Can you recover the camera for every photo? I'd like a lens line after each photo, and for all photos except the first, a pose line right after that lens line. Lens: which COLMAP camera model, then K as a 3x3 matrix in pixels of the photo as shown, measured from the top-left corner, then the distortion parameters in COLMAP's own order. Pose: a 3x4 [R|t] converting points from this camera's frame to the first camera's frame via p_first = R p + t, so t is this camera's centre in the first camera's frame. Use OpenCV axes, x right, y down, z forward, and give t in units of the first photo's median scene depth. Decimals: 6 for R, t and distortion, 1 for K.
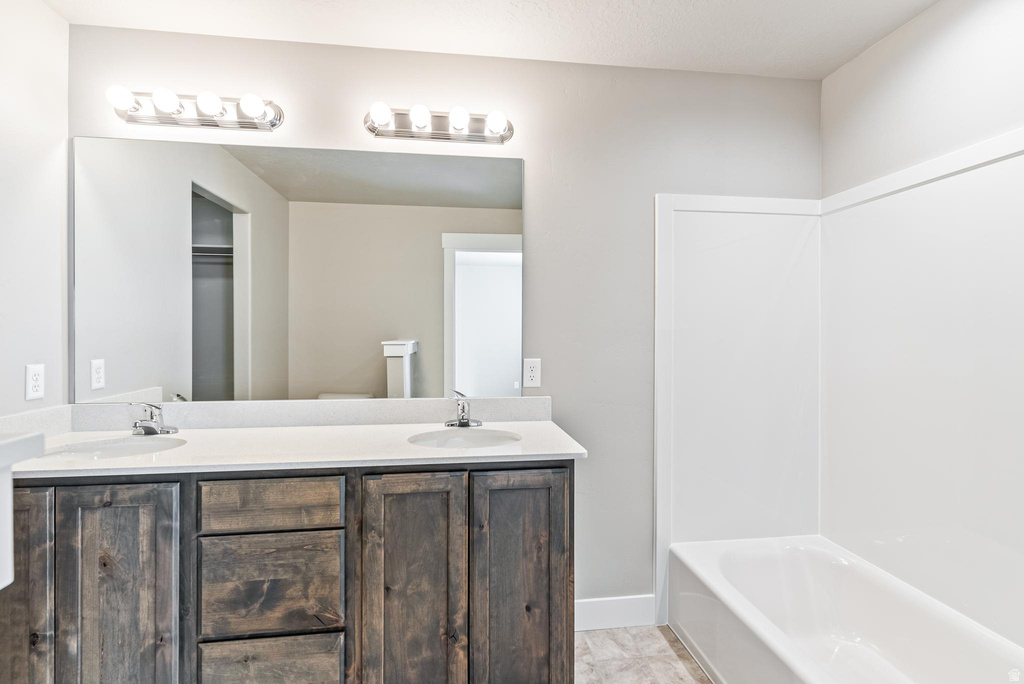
lens RADIAL K [[487.0, 0, 511.3], [0, 487.0, 335.3], [0, 0, 1]] dist [0.002385, 0.000238]
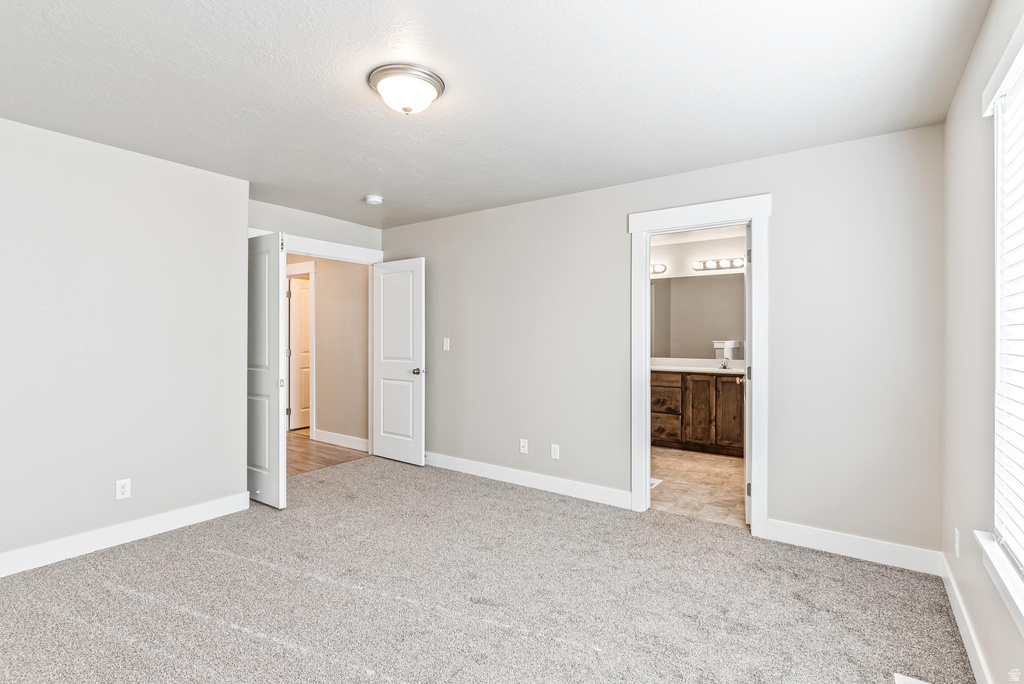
lens RADIAL K [[487.0, 0, 507.9], [0, 487.0, 335.1], [0, 0, 1]] dist [0.002385, 0.000238]
pose [[0.732079, 0.005733, -0.681195, 1.235682], [-0.009043, 0.999958, -0.001303, -0.001346], [0.681160, 0.007114, 0.732100, -2.669235]]
